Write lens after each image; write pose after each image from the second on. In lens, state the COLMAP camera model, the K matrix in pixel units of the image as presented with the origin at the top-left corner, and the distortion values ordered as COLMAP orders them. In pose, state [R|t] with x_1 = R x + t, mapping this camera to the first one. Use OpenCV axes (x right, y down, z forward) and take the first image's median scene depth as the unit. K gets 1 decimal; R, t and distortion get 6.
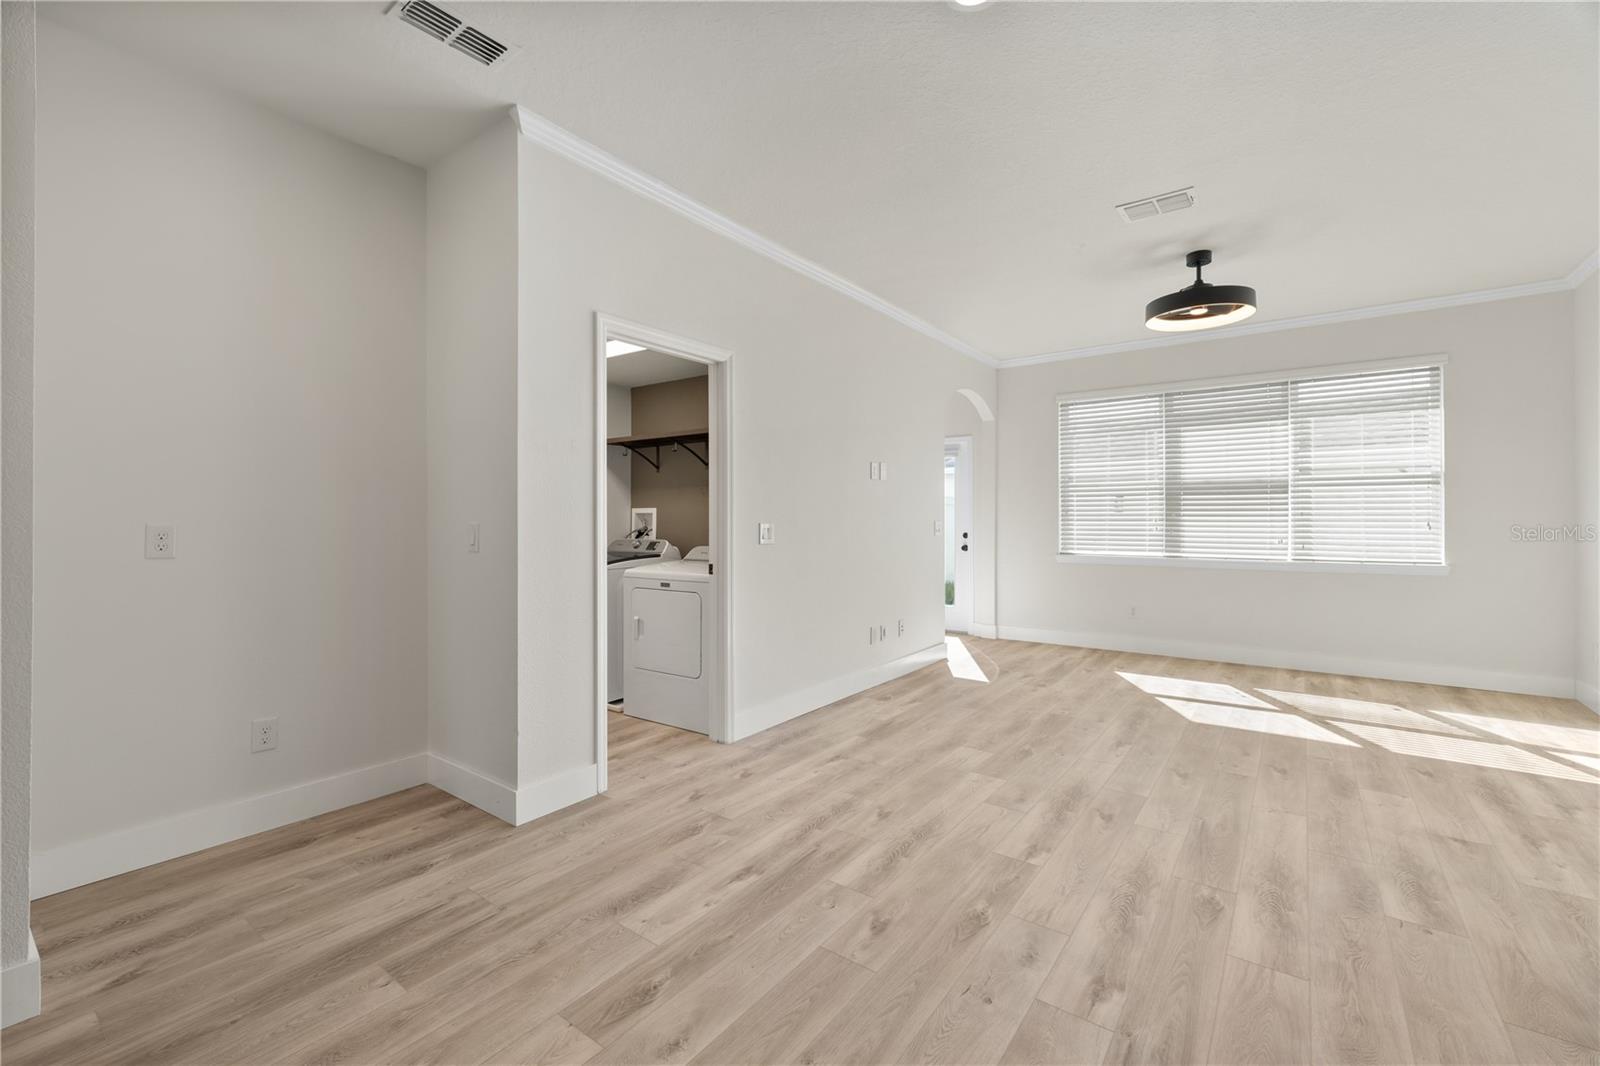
lens RADIAL K [[676.9, 0, 795.5], [0, 676.9, 524.5], [0, 0, 1]] dist [0.003163, -0.000205]
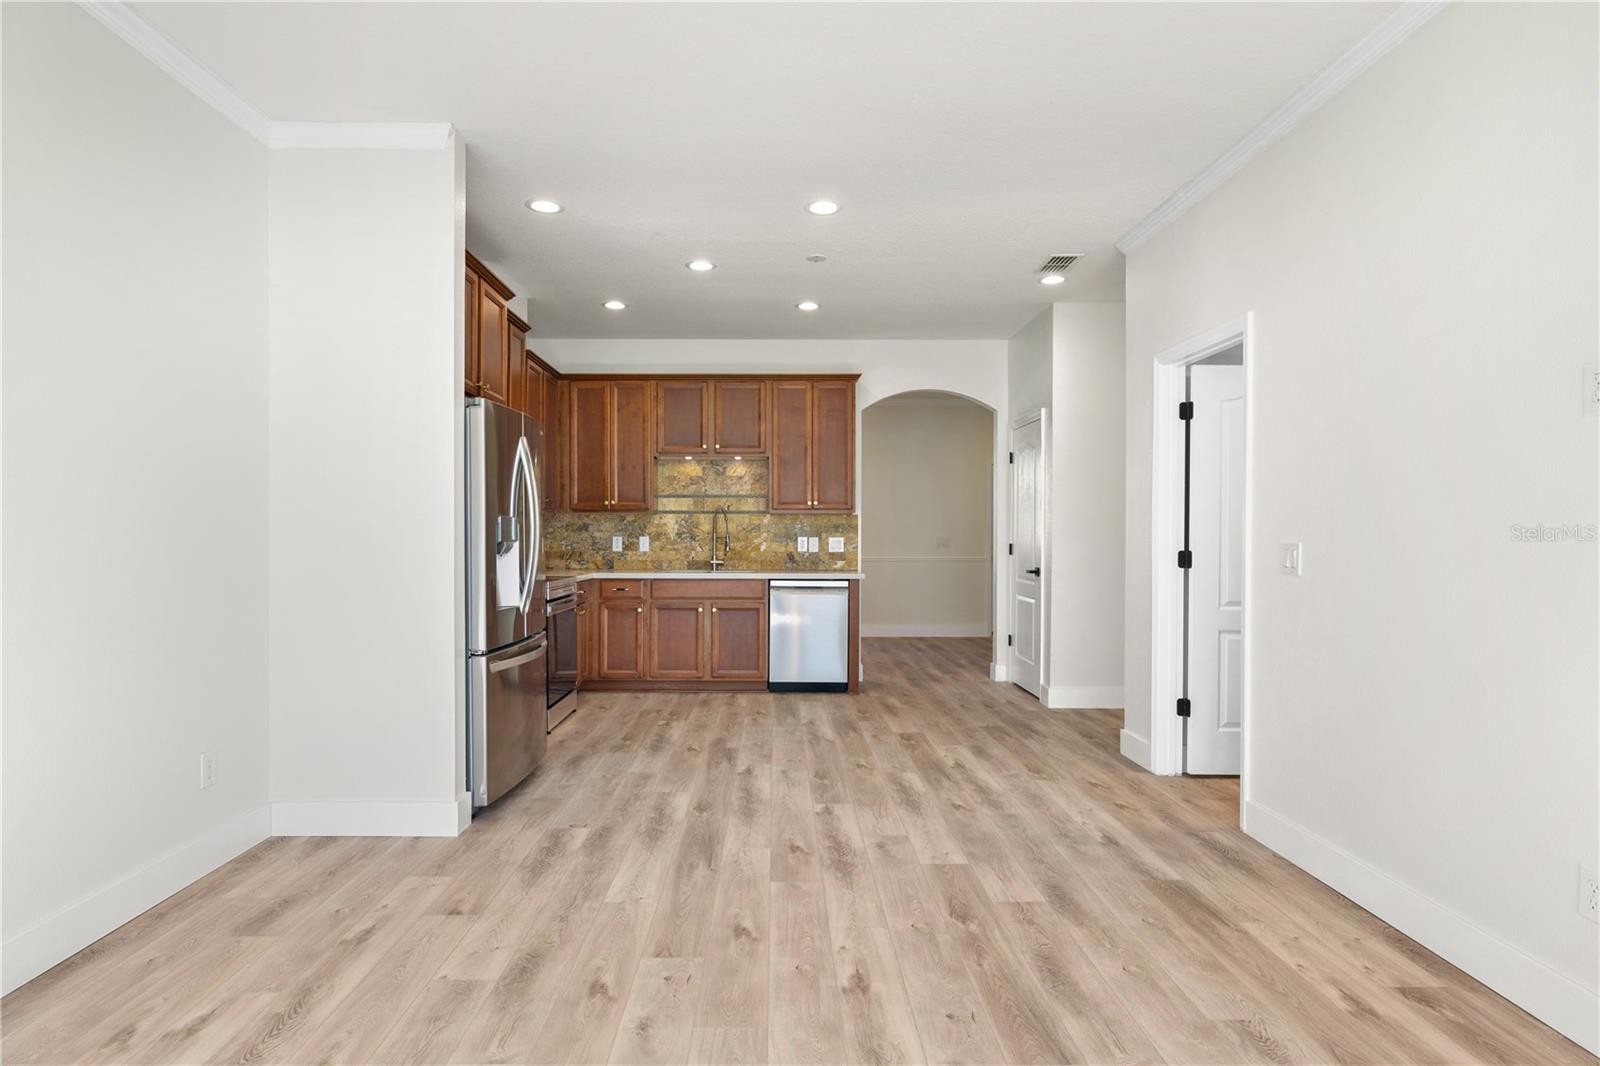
lens RADIAL K [[876.0, 0, 776.8], [0, 876.0, 539.1], [0, 0, 1]] dist [-0.003576, 0.001787]
pose [[-0.799973, 0.003031, -0.600028, 1.049184], [-0.005529, 0.999908, 0.012423, -0.015957], [0.600011, 0.013256, -0.799882, 1.691088]]
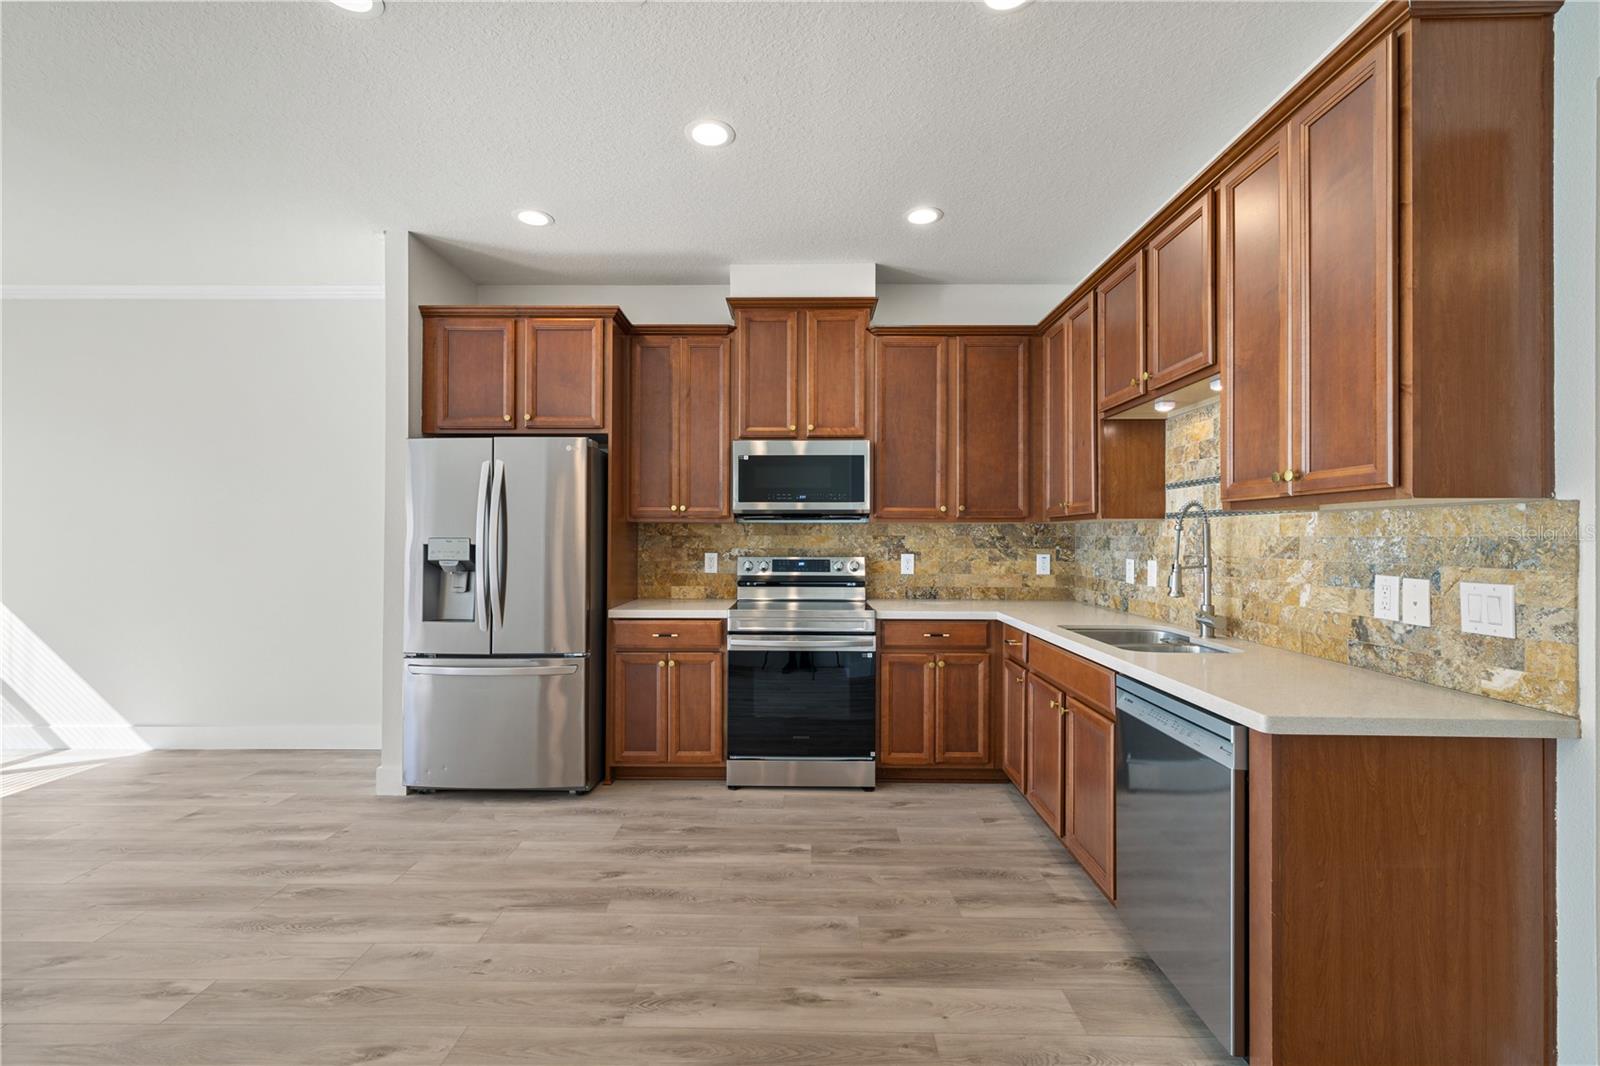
lens RADIAL K [[694.0, 0, 796.6], [0, 694.0, 535.8], [0, 0, 1]] dist [0.000544, 0.000986]
pose [[-0.589383, 0.002324, 0.807851, -0.558603], [0.004428, 0.999990, 0.000354, -0.031105], [-0.807842, 0.003785, -0.589387, 0.683114]]
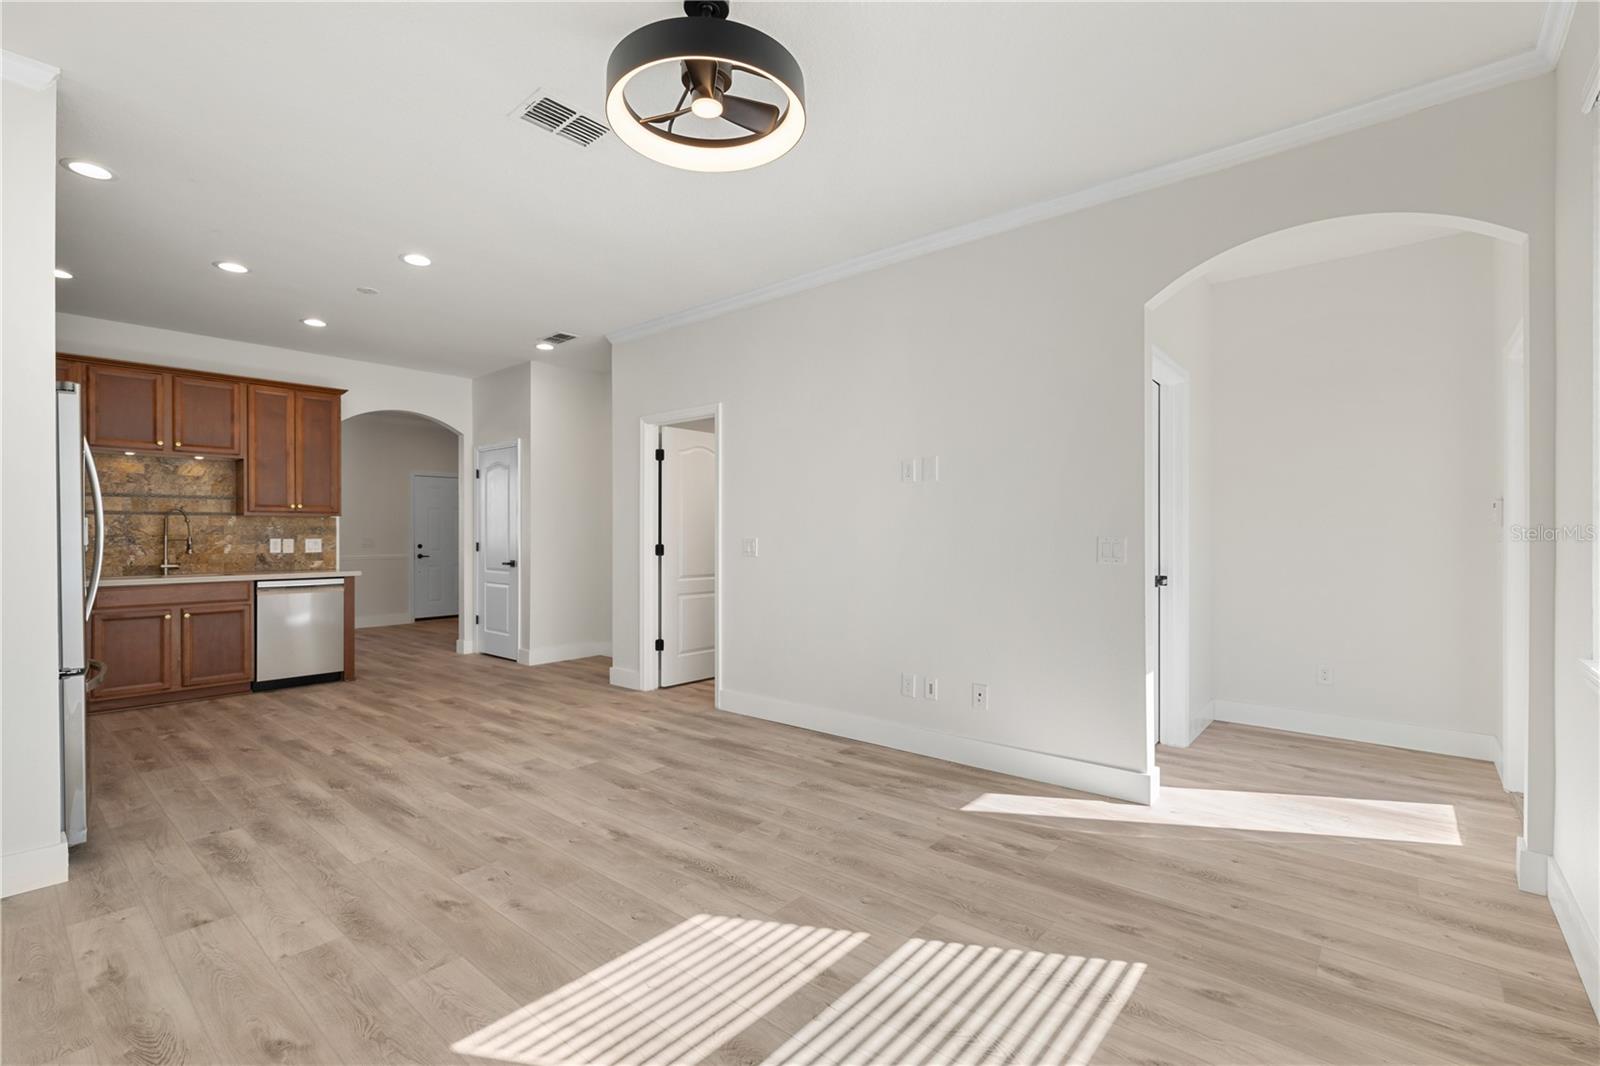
lens RADIAL K [[714.5, 0, 793.9], [0, 714.5, 534.4], [0, 0, 1]] dist [-0.004313, 0.000296]
pose [[-0.069658, 0.001289, -0.997570, 1.436709], [-0.003108, 0.999994, 0.001509, -0.012407], [0.997566, 0.003206, -0.069654, 1.426841]]
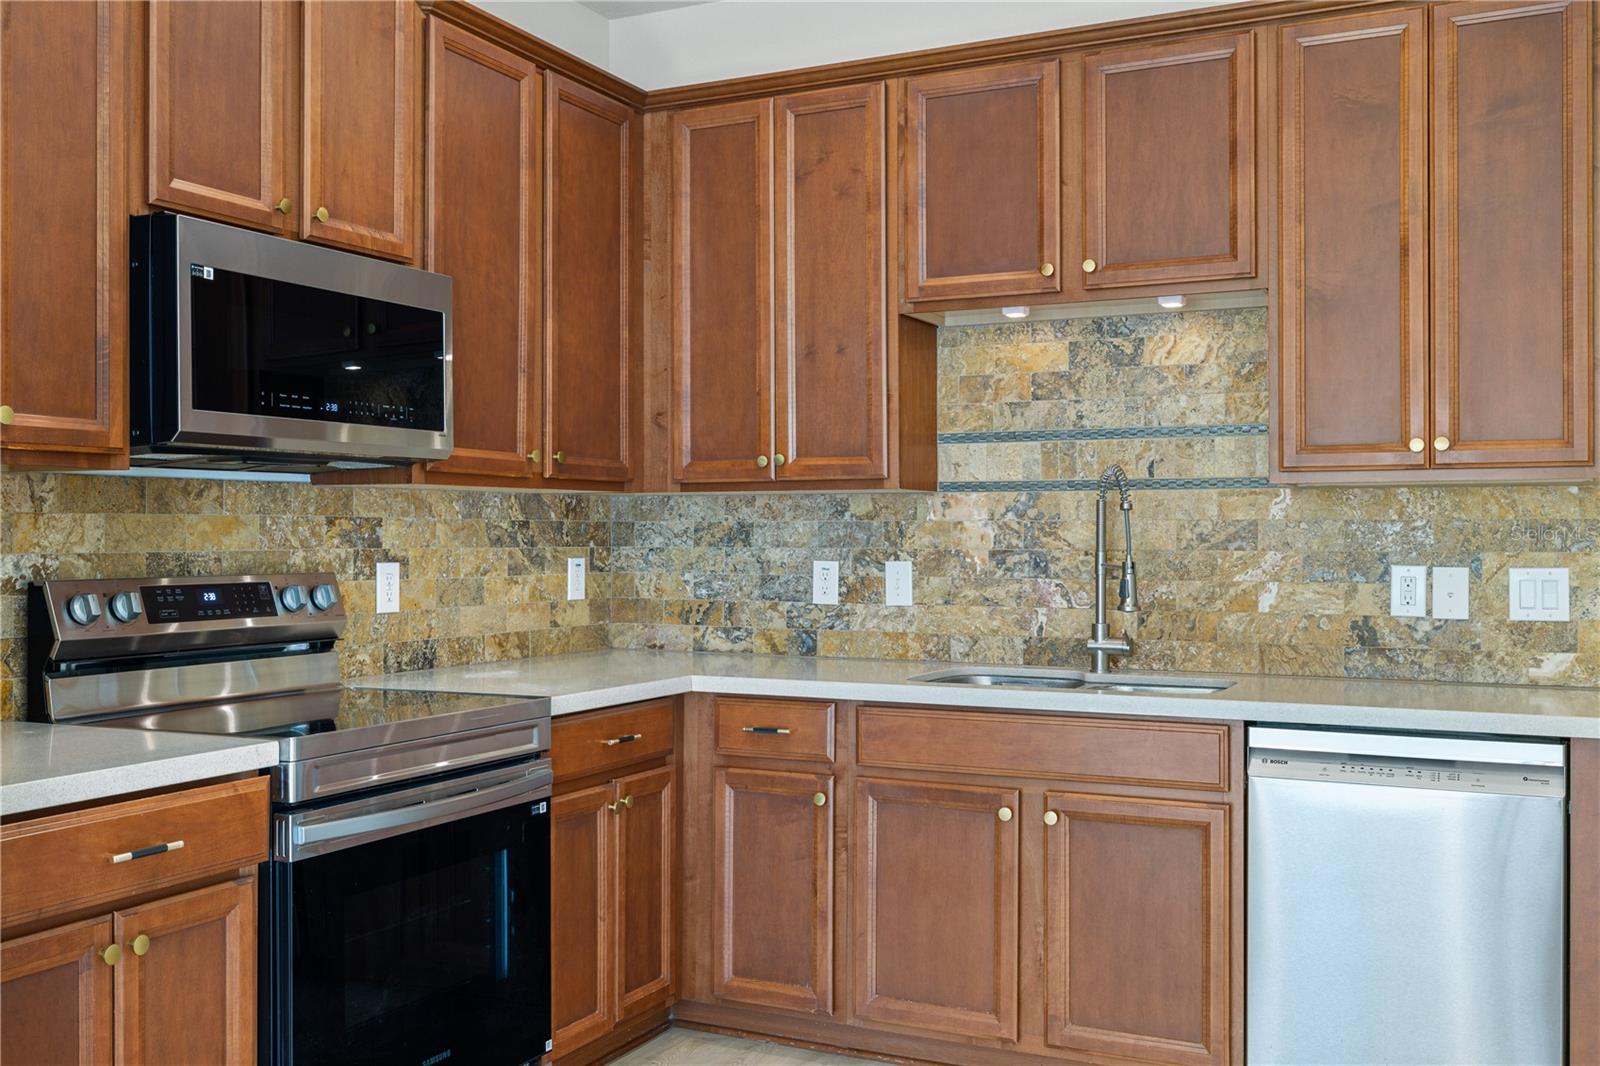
lens RADIAL K [[1555.8, 0, 795.3], [0, 1555.8, 529.7], [0, 0, 1]] dist [0.005032, 0.000000]
pose [[-0.982518, 0.000883, -0.186167, 0.296537], [0.000063, 0.999990, 0.004411, -0.025663], [0.186169, 0.004323, -0.982508, 0.968124]]
